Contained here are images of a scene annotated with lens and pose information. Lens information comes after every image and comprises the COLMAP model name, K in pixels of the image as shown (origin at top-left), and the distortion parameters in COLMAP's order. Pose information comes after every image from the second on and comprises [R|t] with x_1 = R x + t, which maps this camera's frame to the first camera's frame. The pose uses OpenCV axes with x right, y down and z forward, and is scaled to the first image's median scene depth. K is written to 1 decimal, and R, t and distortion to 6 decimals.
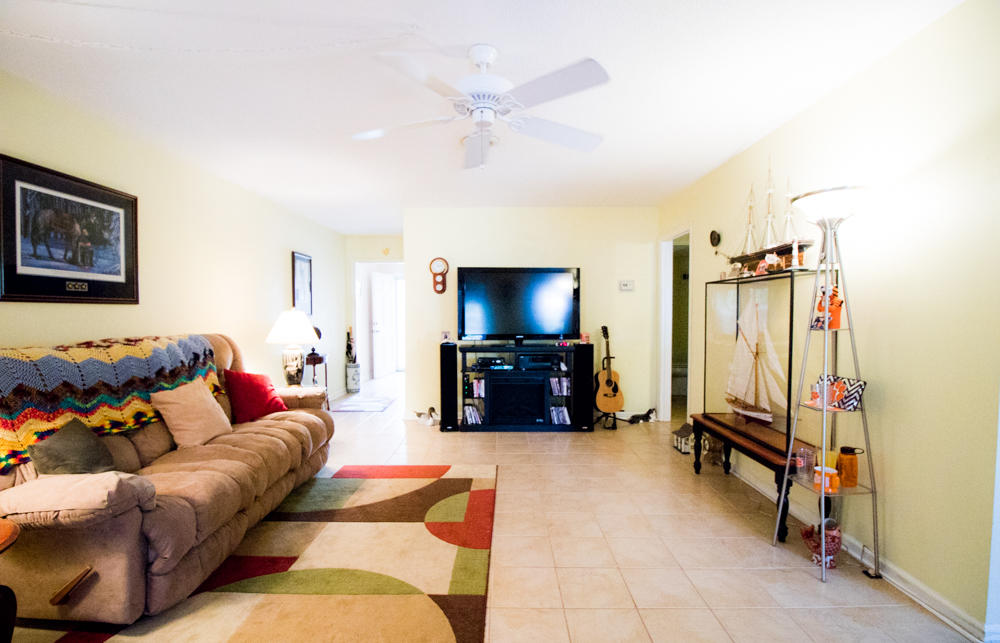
lens RADIAL K [[464.6, 0, 498.3], [0, 464.6, 330.8], [0, 0, 1]] dist [0.001885, -0.014117]
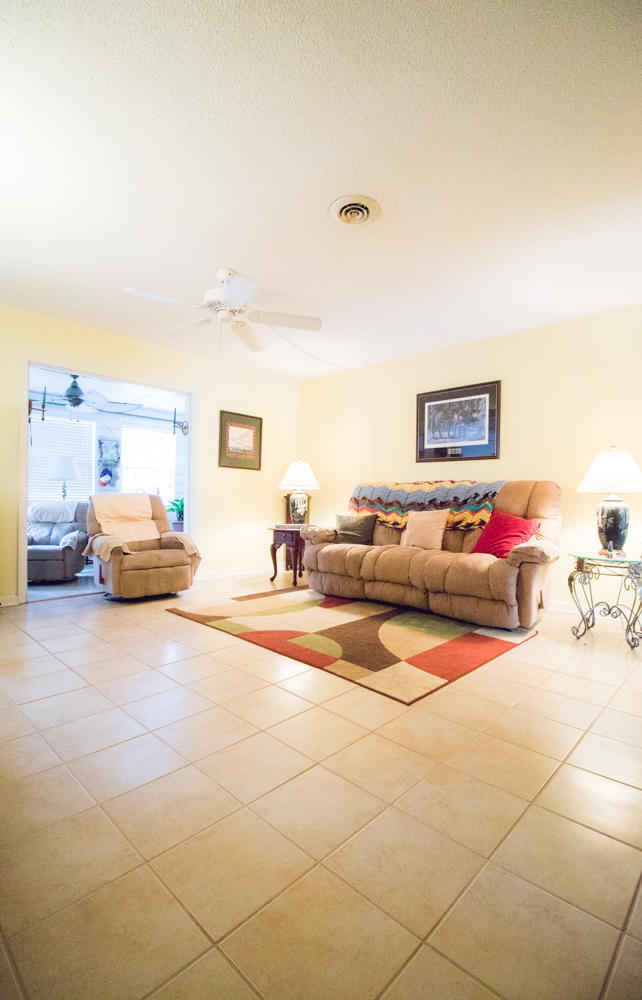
lens RADIAL K [[464.6, 0, 334.9], [0, 464.6, 499.2], [0, 0, 1]] dist [0.001885, -0.014117]
pose [[-0.675718, -0.000978, -0.737159, 0.603249], [-0.038933, 0.998651, 0.034364, 0.037437], [0.736131, 0.051920, -0.674845, 1.682516]]
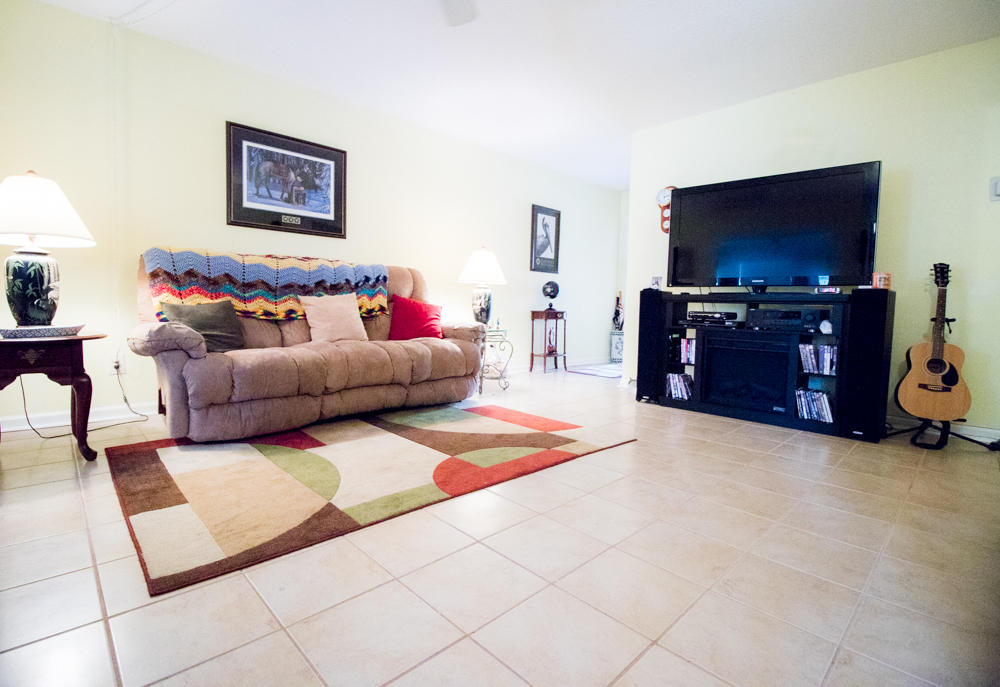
lens RADIAL K [[476.0, 0, 490.3], [0, 476.0, 341.6], [0, 0, 1]] dist [-0.001858, -0.013199]
pose [[0.692515, 0.071924, -0.717809, 0.465373], [-0.052282, 0.997405, 0.049500, 0.145219], [0.719507, 0.003249, 0.694478, 0.414209]]
